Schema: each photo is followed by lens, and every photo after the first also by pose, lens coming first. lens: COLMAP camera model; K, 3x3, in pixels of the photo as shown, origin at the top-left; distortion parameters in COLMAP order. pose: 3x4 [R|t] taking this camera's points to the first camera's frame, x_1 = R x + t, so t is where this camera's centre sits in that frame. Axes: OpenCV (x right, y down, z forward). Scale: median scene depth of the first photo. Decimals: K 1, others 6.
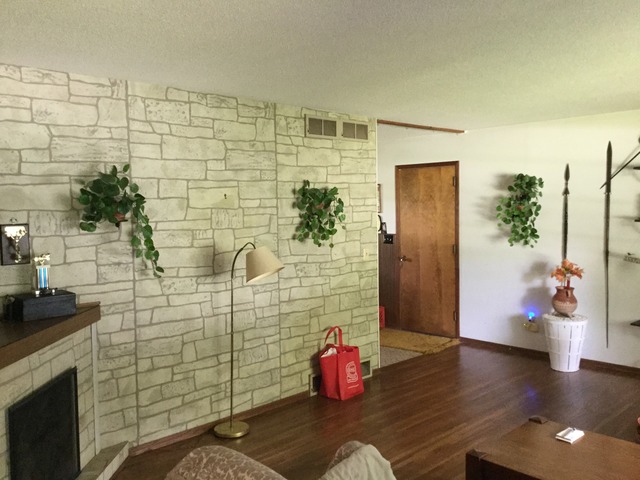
lens RADIAL K [[573.6, 0, 320.2], [0, 573.6, 237.8], [0, 0, 1]] dist [0.054943, -0.074889]
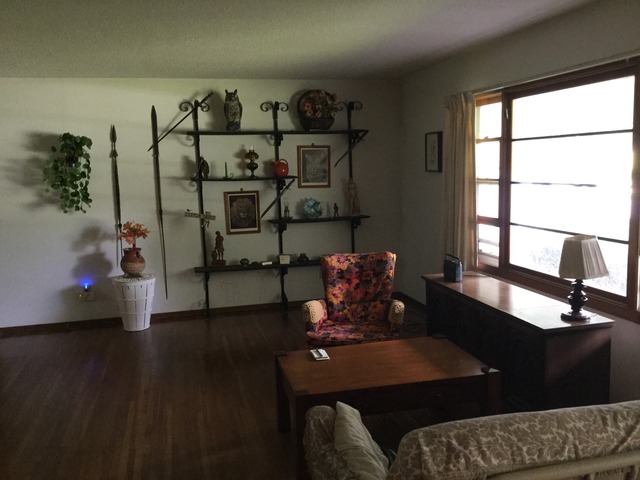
lens RADIAL K [[573.6, 0, 320.3], [0, 573.6, 242.5], [0, 0, 1]] dist [0.054943, -0.074889]
pose [[0.491139, -0.117893, 0.863066, -0.274537], [0.068715, 0.992955, 0.096533, -0.000112], [-0.868367, 0.011894, 0.495780, 0.207114]]
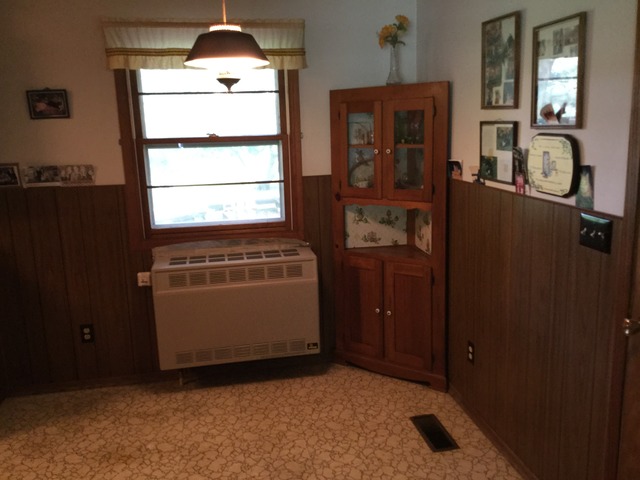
lens RADIAL K [[573.6, 0, 319.5], [0, 573.6, 242.9], [0, 0, 1]] dist [0.054943, -0.074889]
pose [[0.849722, 0.110943, -0.515427, 0.192447], [-0.028926, 0.985947, 0.164533, -0.042470], [0.526437, -0.124898, 0.840990, 0.927000]]
